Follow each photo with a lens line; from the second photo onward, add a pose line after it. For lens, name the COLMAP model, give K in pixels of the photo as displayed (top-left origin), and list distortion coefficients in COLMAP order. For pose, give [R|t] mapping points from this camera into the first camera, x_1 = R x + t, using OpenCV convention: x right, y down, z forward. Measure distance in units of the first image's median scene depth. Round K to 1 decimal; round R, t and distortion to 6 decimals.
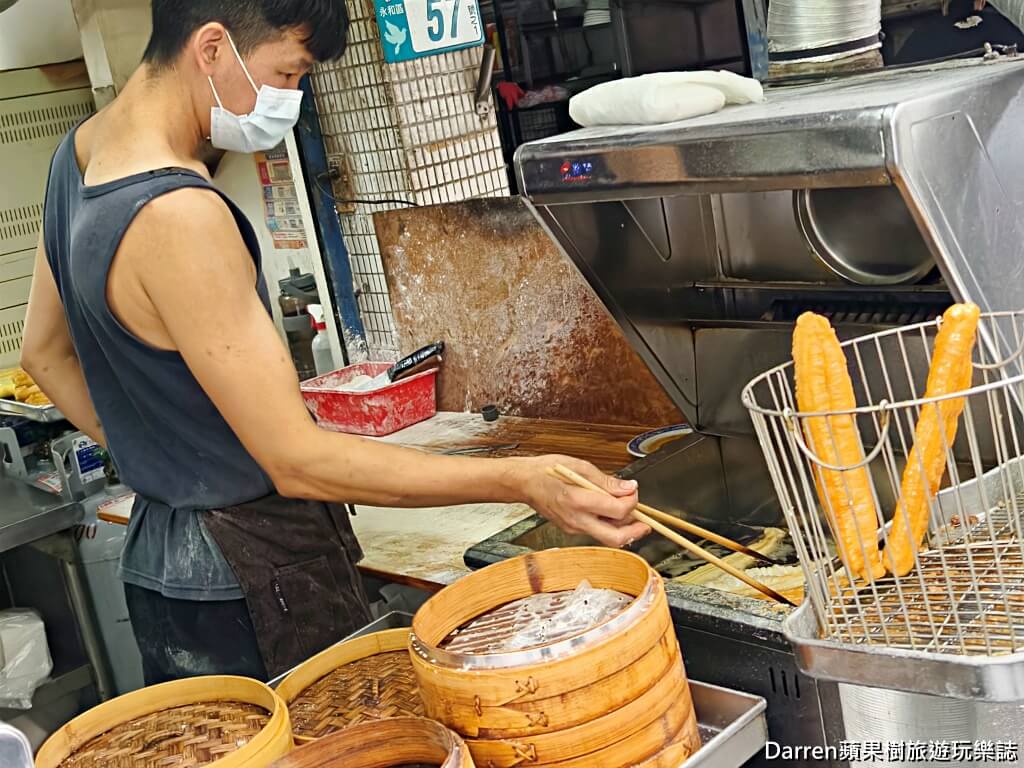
lens RADIAL K [[1384.3, 0, 491.1], [0, 1384.3, 370.6], [0, 0, 1]] dist [0.168813, -0.647412]
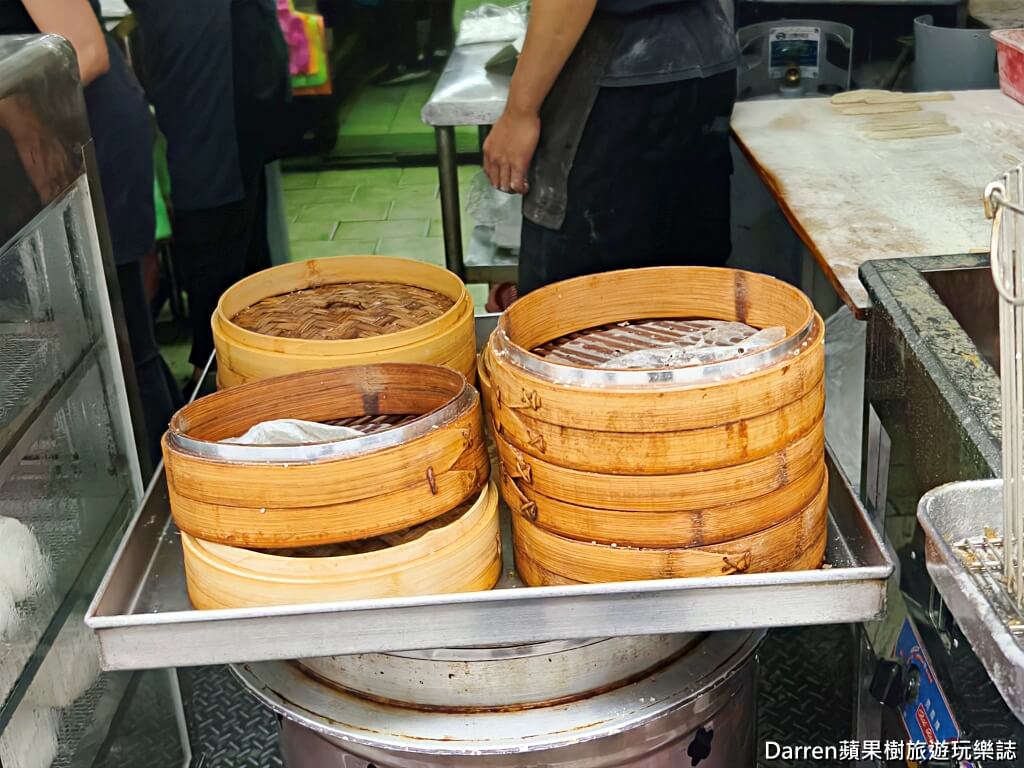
lens RADIAL K [[1384.3, 0, 491.1], [0, 1384.3, 370.6], [0, 0, 1]] dist [0.168813, -0.647412]
pose [[0.712922, 0.403450, -0.573560, 0.215935], [-0.228809, 0.906987, 0.353583, -0.033566], [0.662864, -0.120842, 0.738924, 0.173786]]
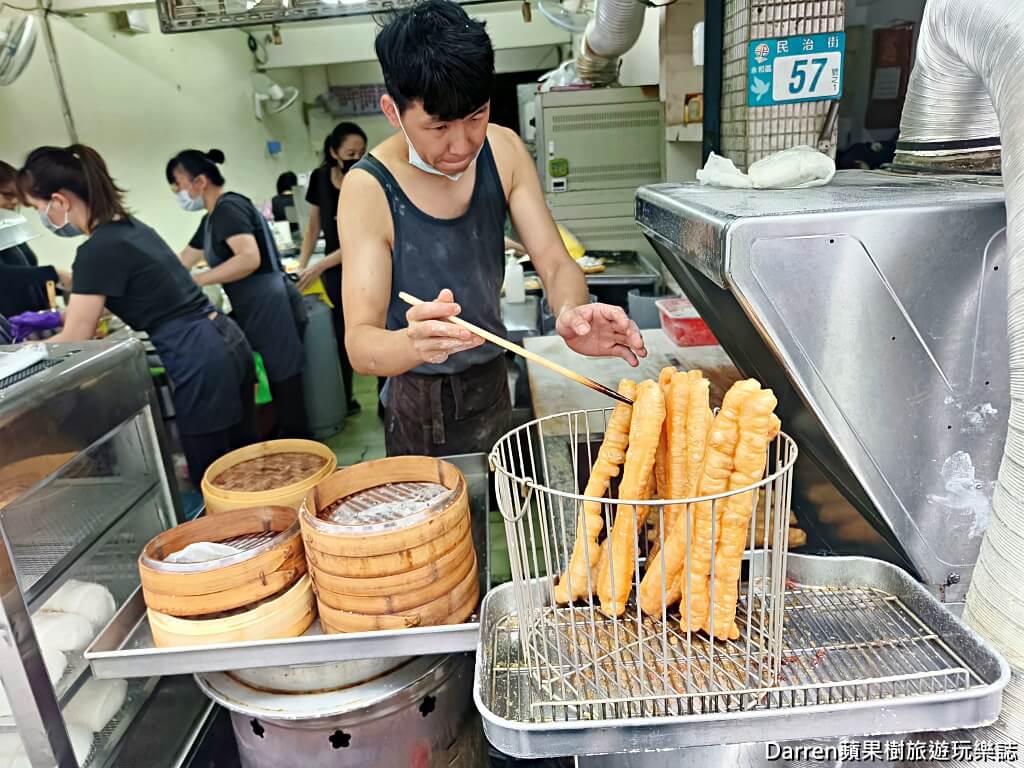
lens RADIAL K [[696.6, 0, 494.4], [0, 696.6, 369.0], [0, 0, 1]] dist [0.020192, -0.038973]
pose [[0.710795, 0.331139, -0.620579, 0.282831], [-0.205622, 0.941537, 0.266886, -0.100356], [0.672674, -0.062097, 0.737329, 0.255153]]
